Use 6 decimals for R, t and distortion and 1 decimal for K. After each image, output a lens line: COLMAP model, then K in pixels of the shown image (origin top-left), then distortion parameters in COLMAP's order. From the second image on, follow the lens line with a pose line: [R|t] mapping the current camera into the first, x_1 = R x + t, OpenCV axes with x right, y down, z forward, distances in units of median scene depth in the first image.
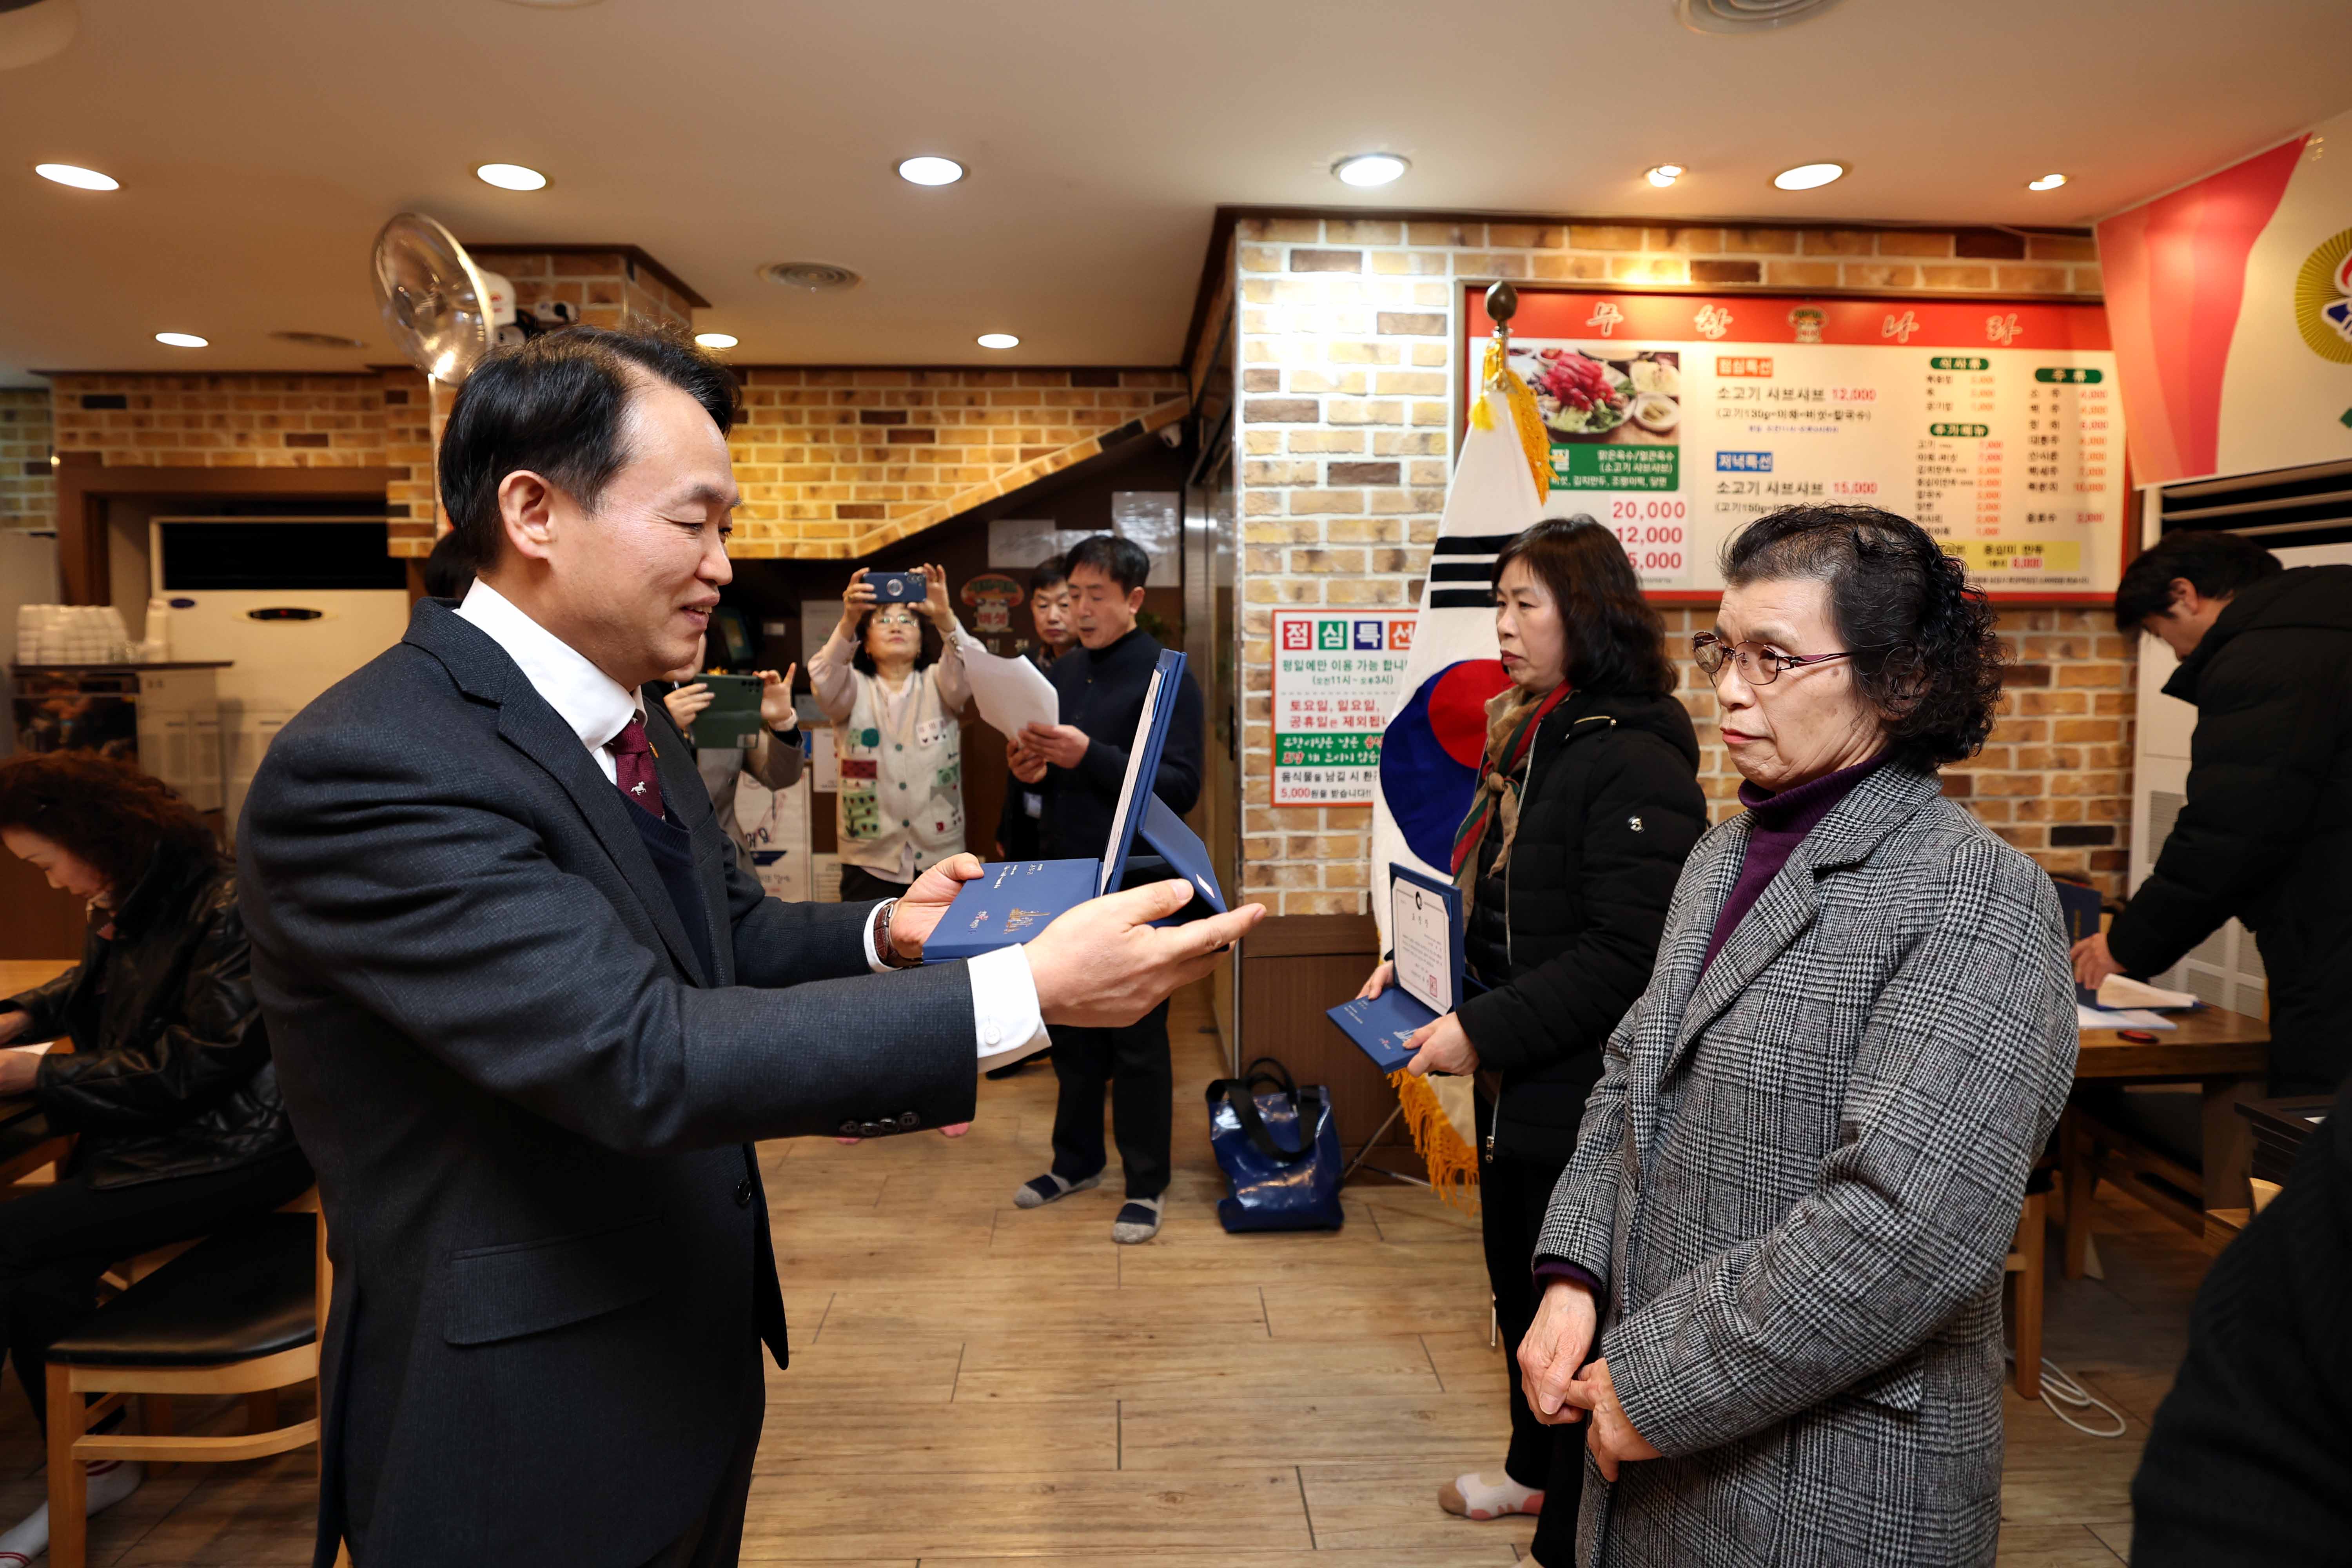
lens RADIAL K [[1065.8, 0, 1129.9], [0, 1065.8, 713.1], [0, 0, 1]] dist [-0.032122, 0.005374]
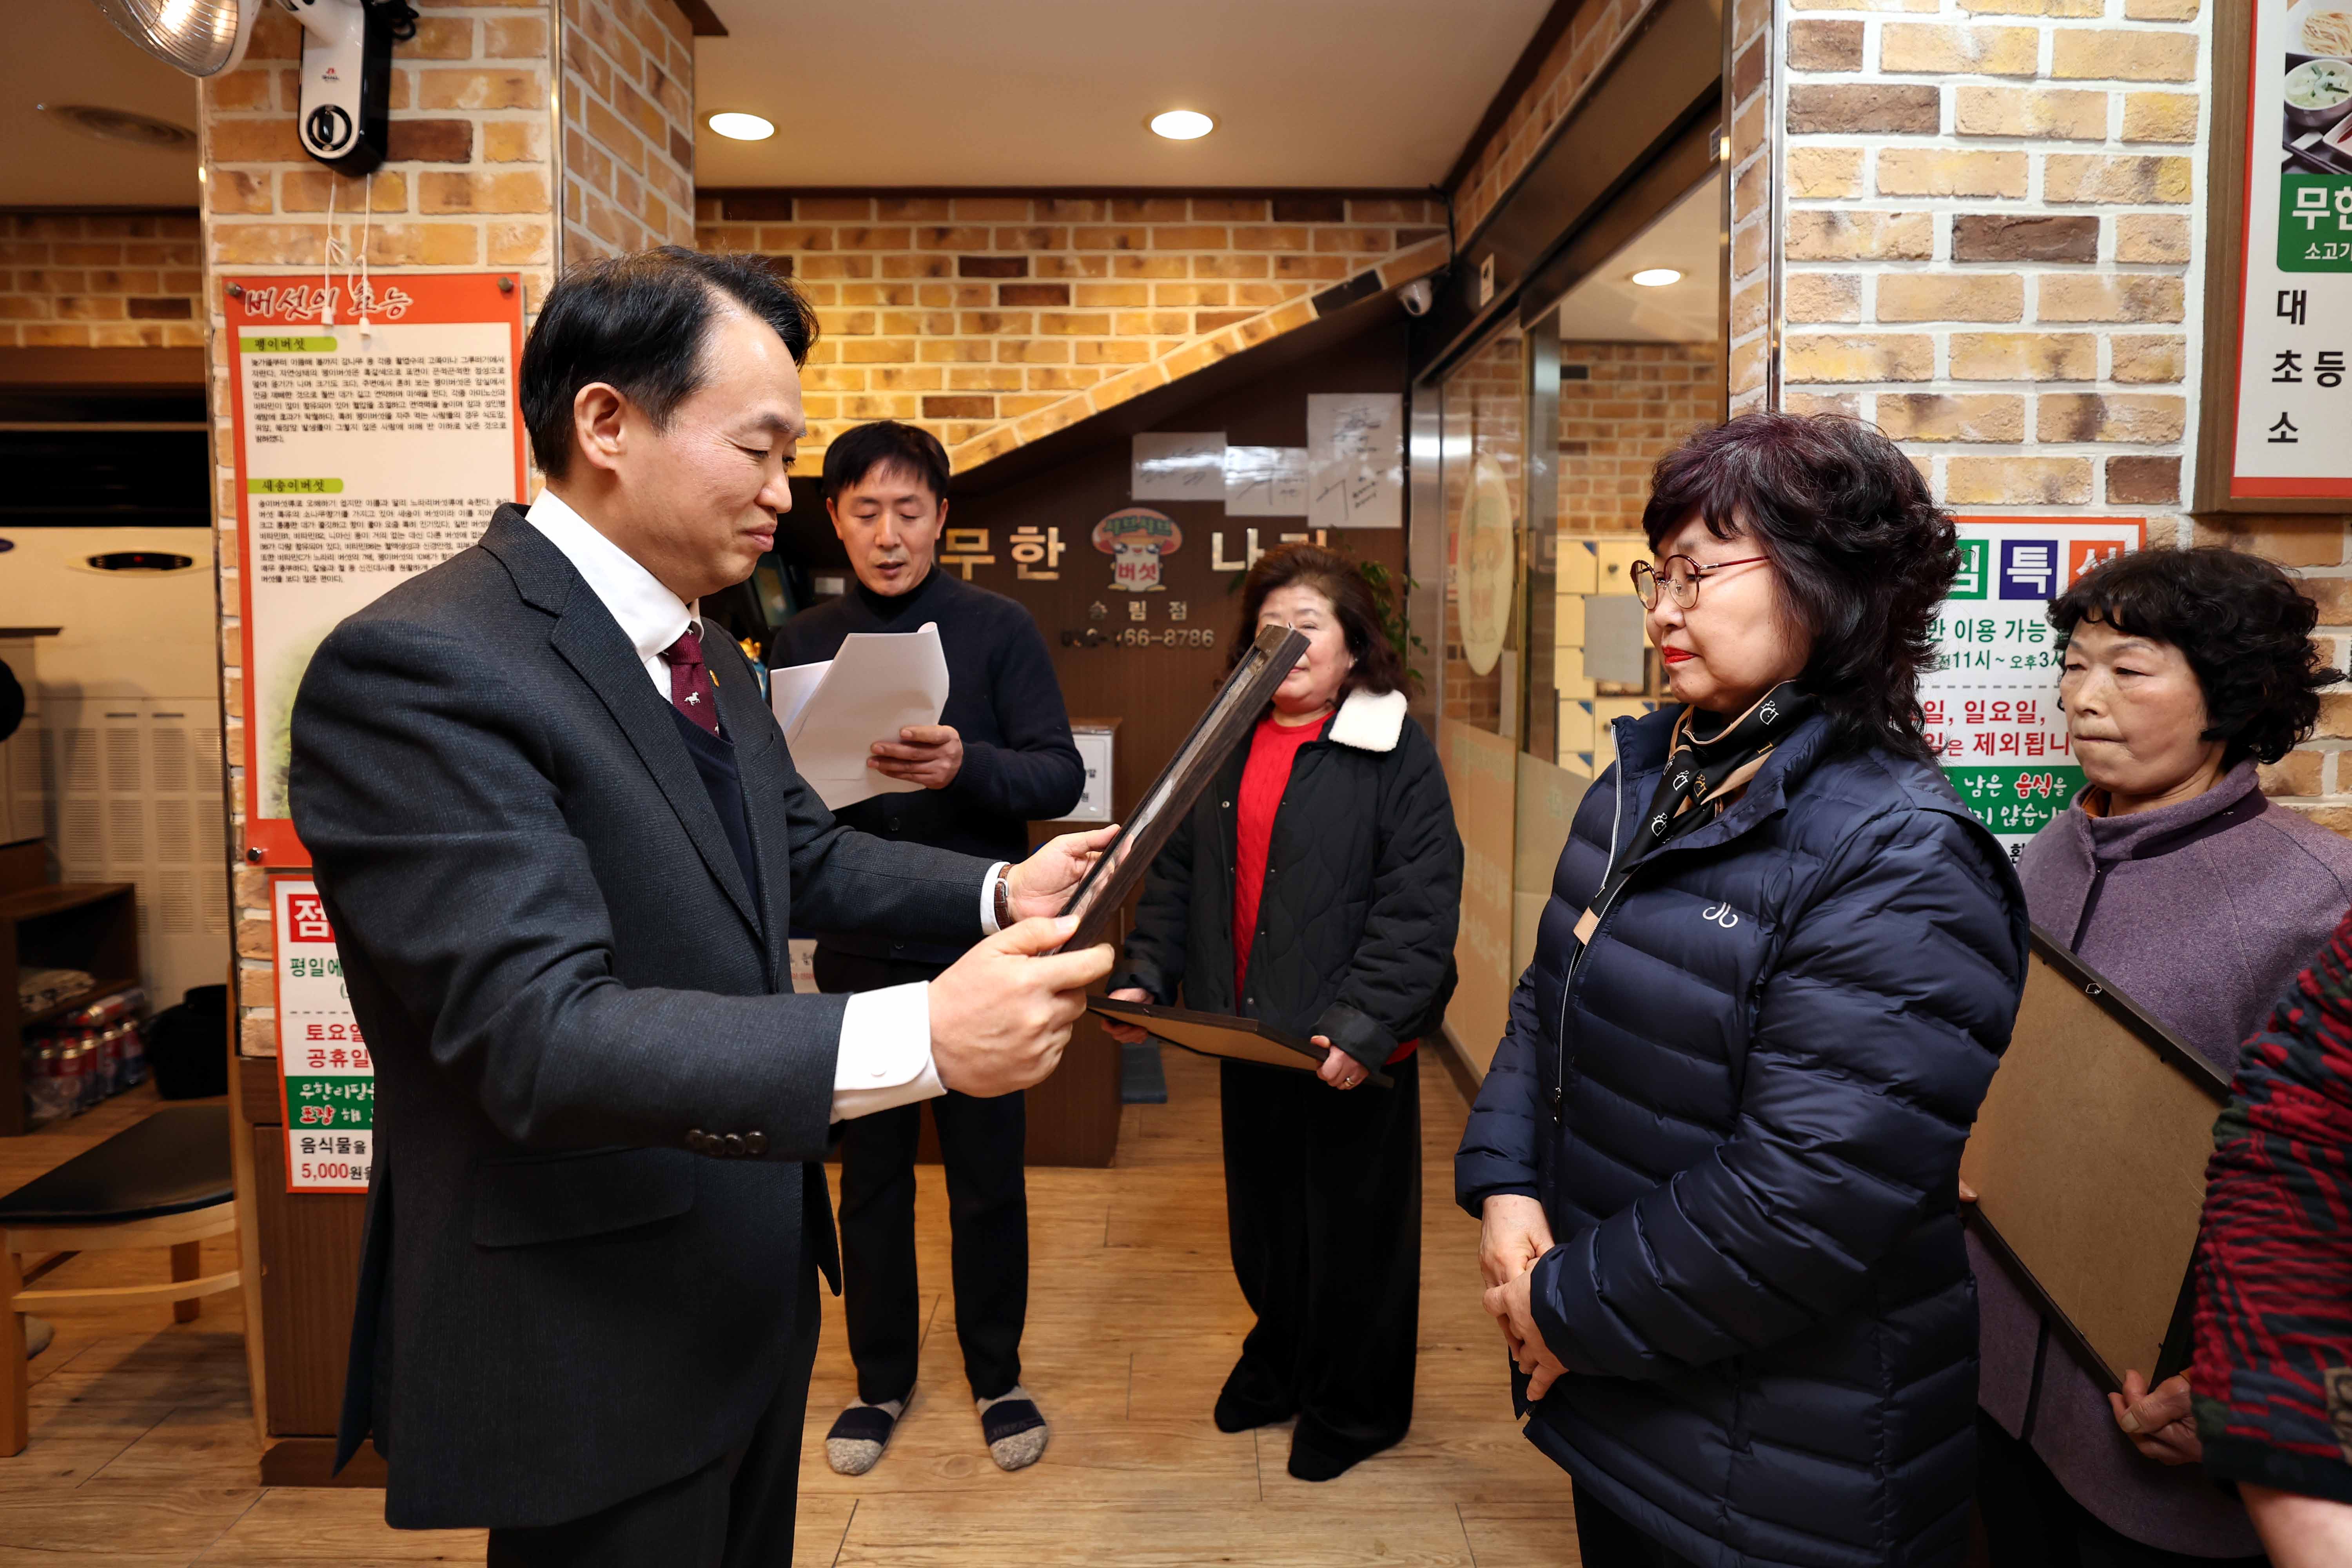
lens RADIAL K [[1166.9, 0, 1194.1], [0, 1166.9, 692.3], [0, 0, 1]] dist [-0.034349, 0.014095]
pose [[0.999758, 0.003782, -0.021691, -0.147976], [-0.003821, 0.999991, -0.001771, -0.013405], [0.021684, 0.001853, 0.999763, 0.449745]]
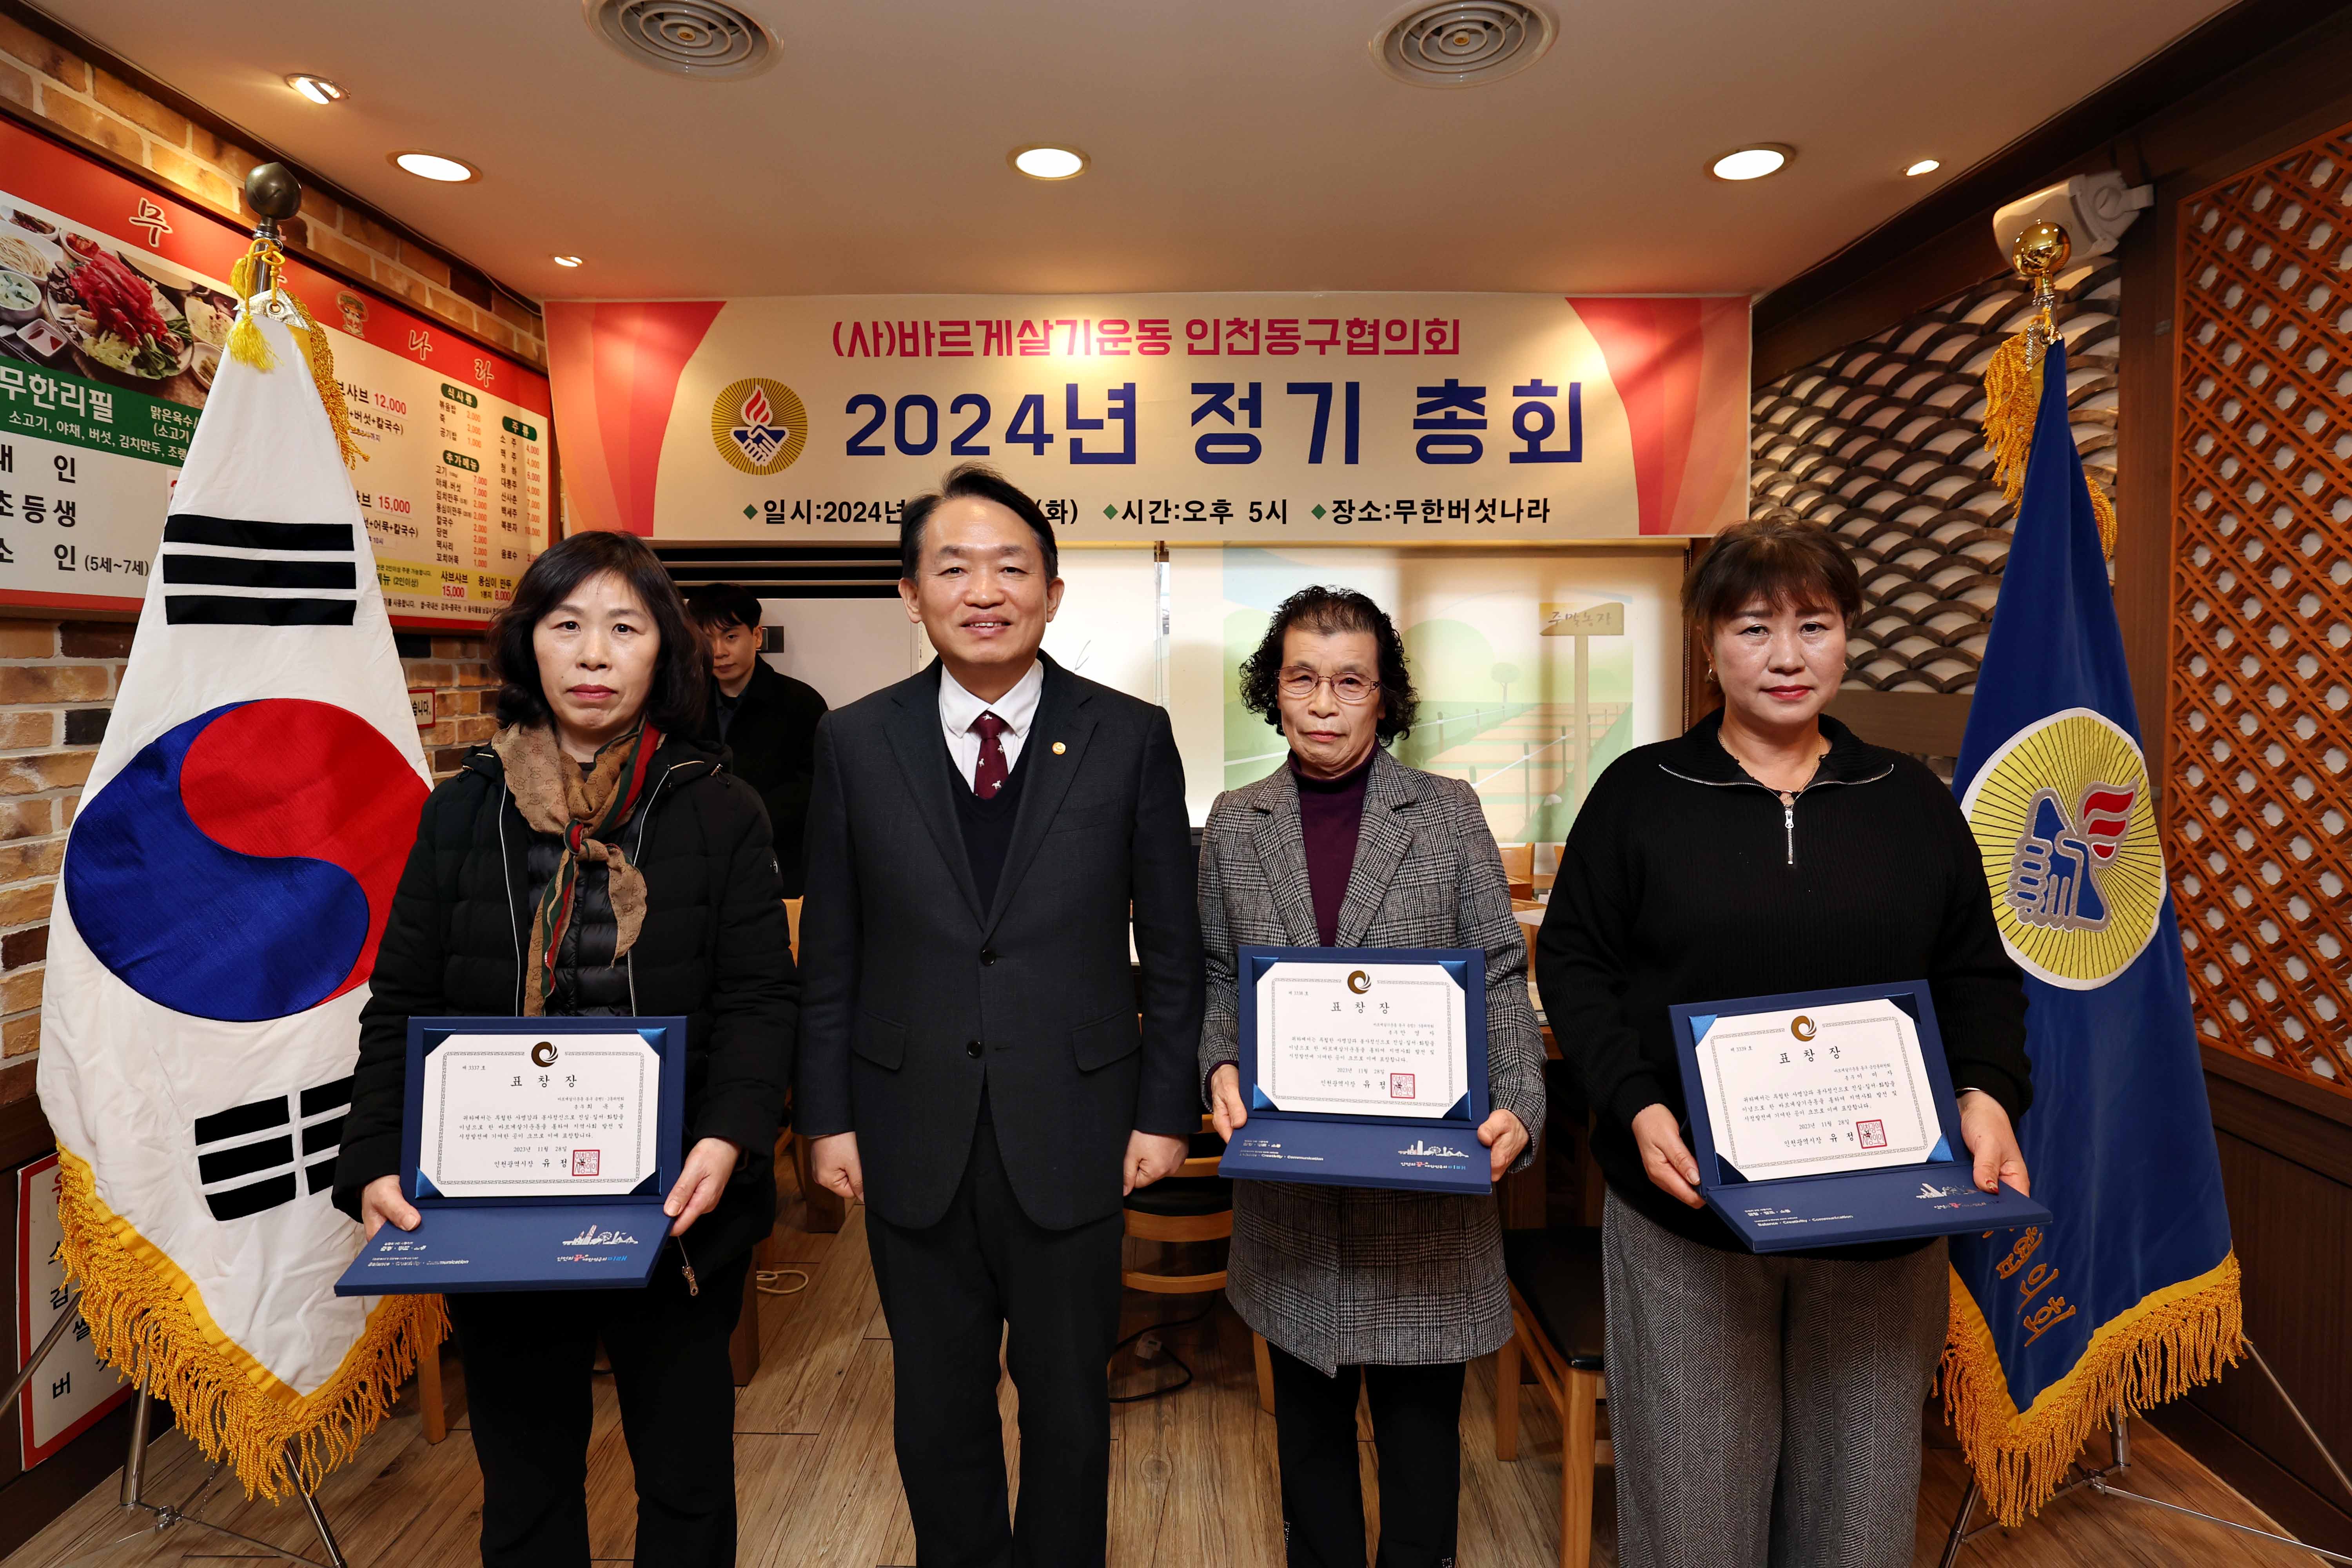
lens RADIAL K [[1166.9, 0, 1174.5], [0, 1166.9, 681.2], [0, 0, 1]] dist [-0.034349, 0.014095]
pose [[0.026888, -0.011023, 0.999578, -0.301529], [0.067230, 0.997695, 0.009194, -0.023082], [-0.997375, 0.066955, 0.027567, 0.296849]]
